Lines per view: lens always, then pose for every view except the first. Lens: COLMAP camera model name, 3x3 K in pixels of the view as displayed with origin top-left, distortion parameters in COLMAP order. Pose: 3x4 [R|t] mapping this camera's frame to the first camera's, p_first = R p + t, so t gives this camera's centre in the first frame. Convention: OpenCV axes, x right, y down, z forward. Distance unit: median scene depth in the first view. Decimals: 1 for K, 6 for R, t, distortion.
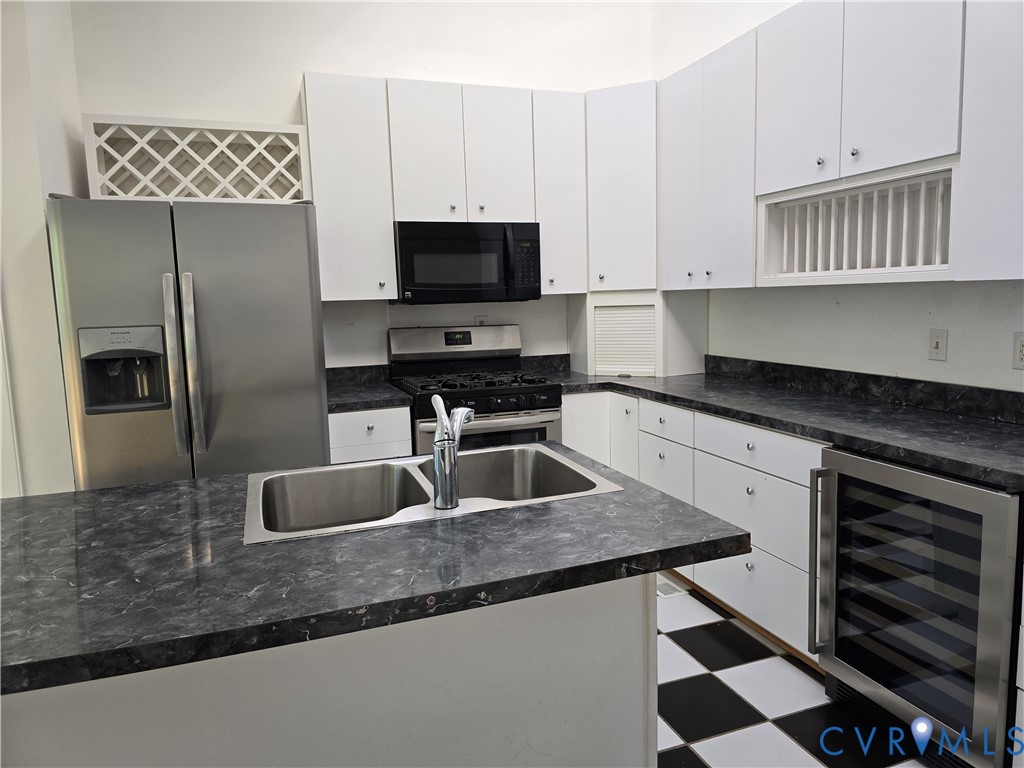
lens RADIAL K [[692.0, 0, 519.1], [0, 692.0, 380.8], [0, 0, 1]] dist [0.080080, -0.077822]
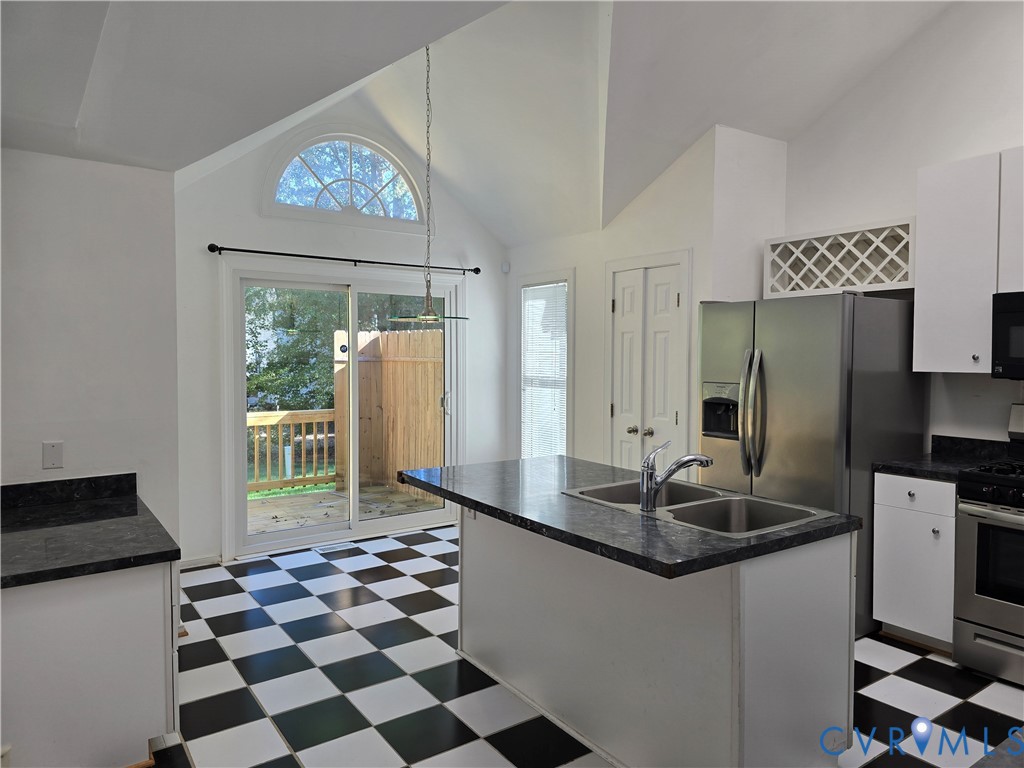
lens RADIAL K [[689.2, 0, 513.1], [0, 689.2, 375.5], [0, 0, 1]] dist [0.082292, -0.080950]
pose [[0.260312, 0.058808, -0.963732, 0.620068], [-0.129793, 0.991215, 0.025427, -0.056913], [0.956761, 0.118467, 0.265658, 0.122516]]
